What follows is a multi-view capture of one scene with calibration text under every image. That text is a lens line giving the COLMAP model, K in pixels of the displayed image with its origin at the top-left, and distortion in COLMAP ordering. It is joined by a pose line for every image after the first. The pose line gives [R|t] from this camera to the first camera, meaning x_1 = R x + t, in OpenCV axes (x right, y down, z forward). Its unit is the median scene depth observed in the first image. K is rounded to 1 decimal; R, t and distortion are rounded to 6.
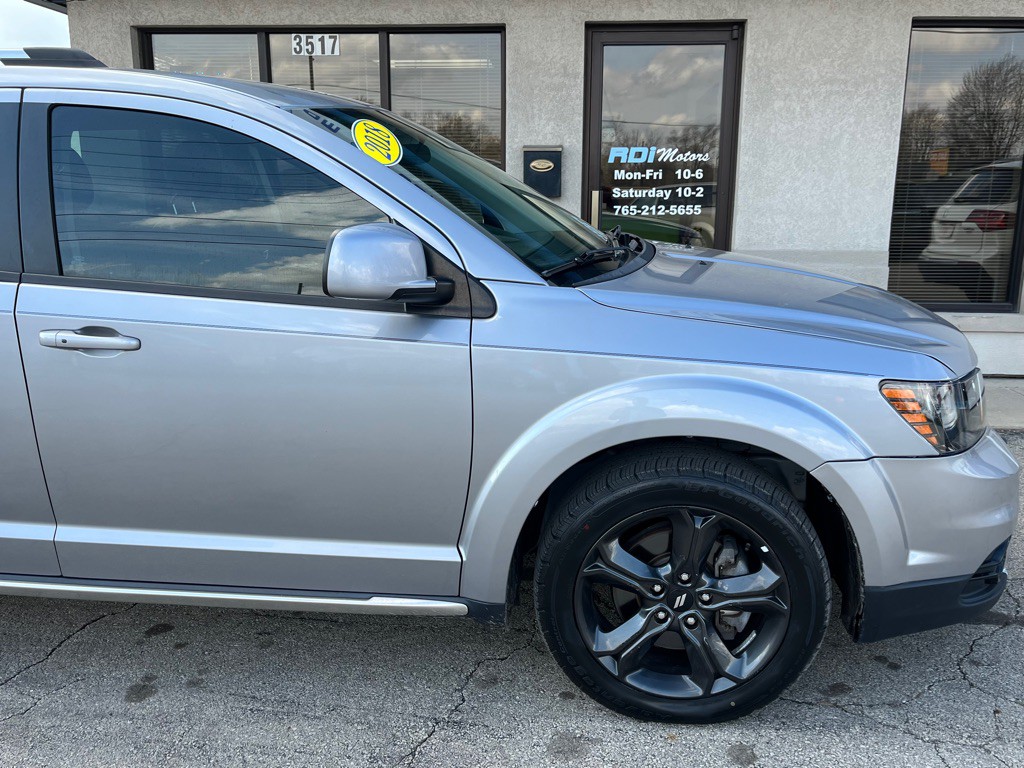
lens RADIAL K [[857.6, 0, 528.0], [0, 857.6, 380.4], [0, 0, 1]] dist [0.027501, -0.007006]
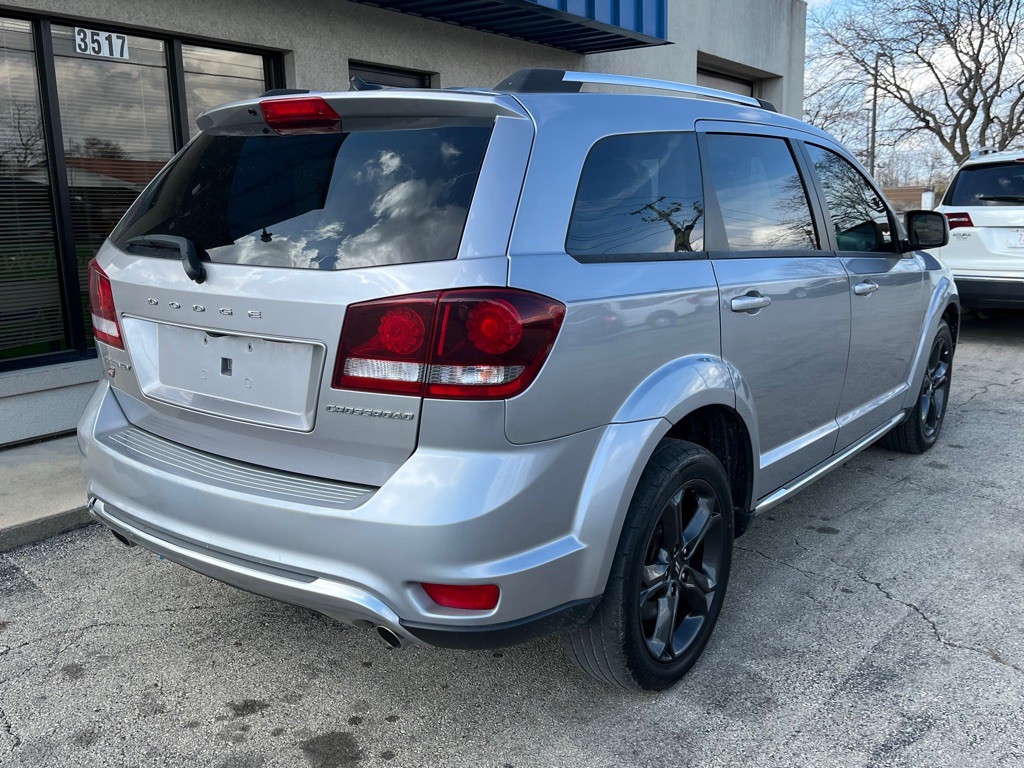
lens RADIAL K [[903.5, 0, 513.2], [0, 903.5, 385.1], [0, 0, 1]] dist [0.052958, -0.104168]
pose [[0.529451, -0.175032, 0.830088, -0.825110], [0.207242, 0.975524, 0.073515, -0.046684], [-0.822638, 0.133107, 0.552766, 0.225046]]
